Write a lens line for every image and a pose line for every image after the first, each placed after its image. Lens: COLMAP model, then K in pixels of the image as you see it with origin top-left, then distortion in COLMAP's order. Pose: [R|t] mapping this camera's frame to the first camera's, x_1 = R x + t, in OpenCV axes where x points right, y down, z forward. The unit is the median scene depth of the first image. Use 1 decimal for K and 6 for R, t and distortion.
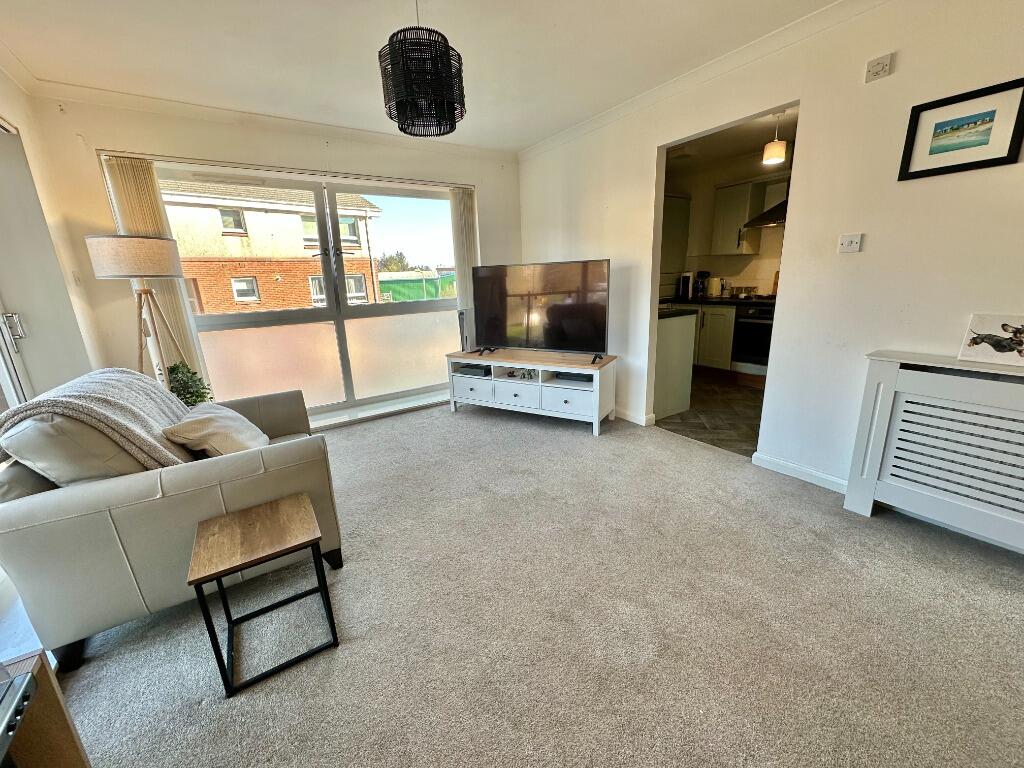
lens RADIAL K [[406.3, 0, 513.0], [0, 406.3, 381.2], [0, 0, 1]] dist [-0.004863, -0.000236]
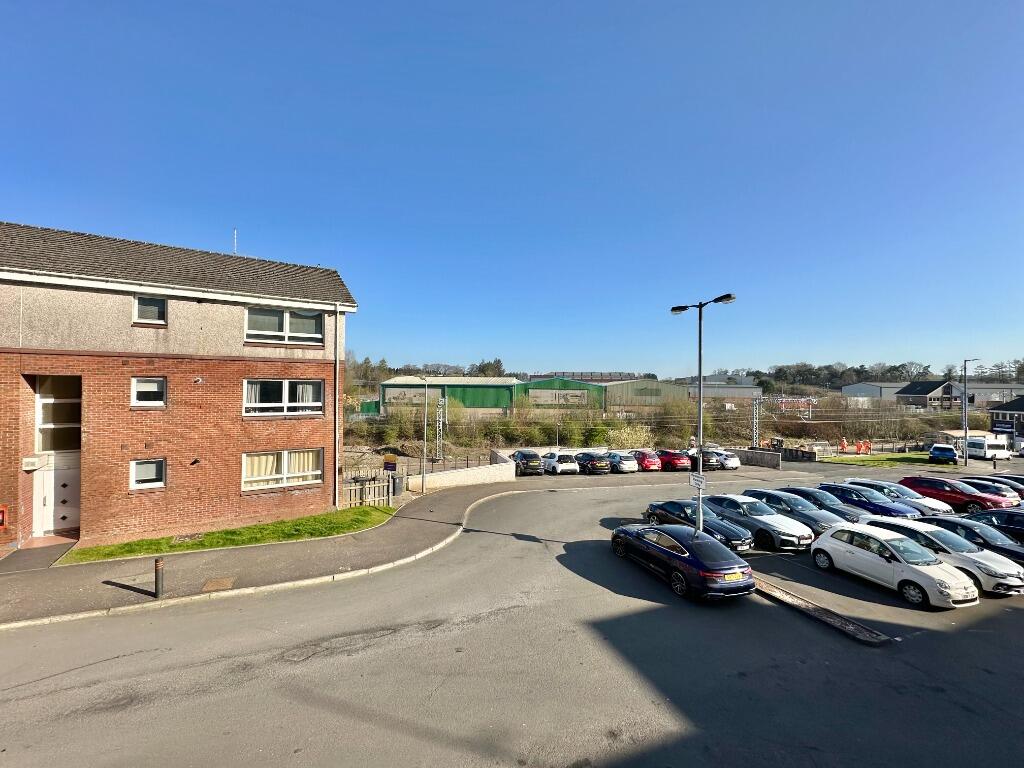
lens RADIAL K [[406.3, 0, 513.0], [0, 406.3, 381.2], [0, 0, 1]] dist [-0.004863, -0.000236]
pose [[0.968037, 0.045996, -0.246555, 1.048711], [-0.107703, 0.964023, -0.243024, -0.609580], [0.226506, 0.261811, 0.938163, 1.933641]]
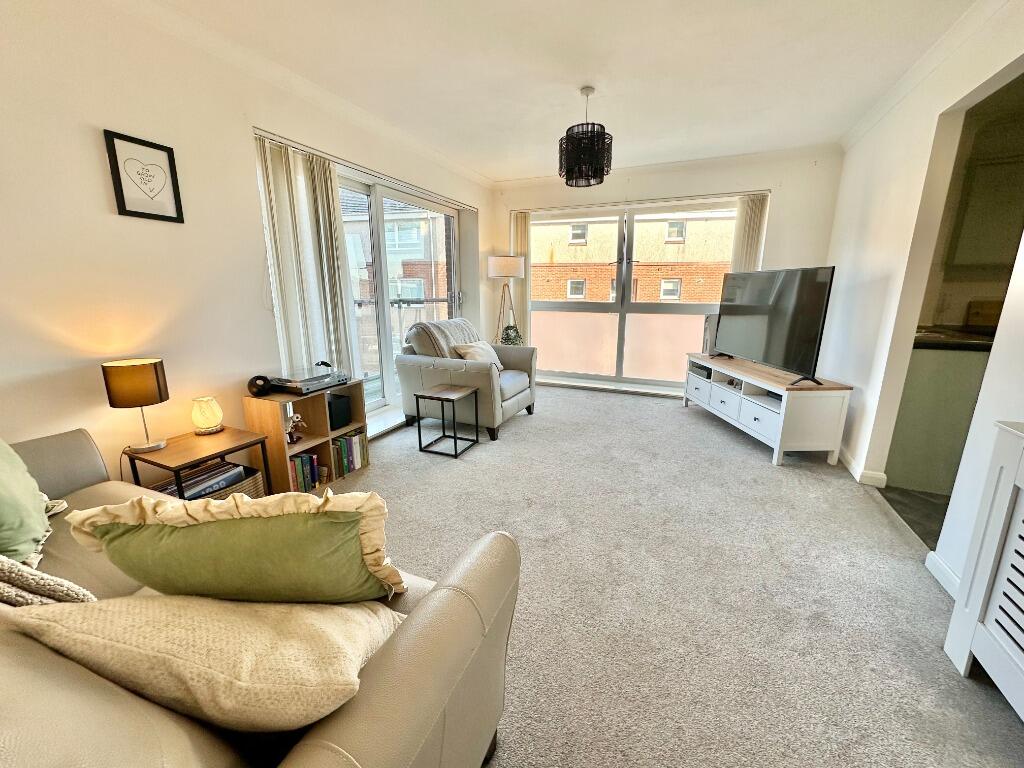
lens RADIAL K [[406.3, 0, 513.0], [0, 406.3, 381.2], [0, 0, 1]] dist [-0.004863, -0.000236]
pose [[0.535966, 0.226193, -0.813374, 0.488284], [-0.231633, 0.965866, 0.115967, -0.010180], [0.811841, 0.126250, 0.570065, 0.006213]]
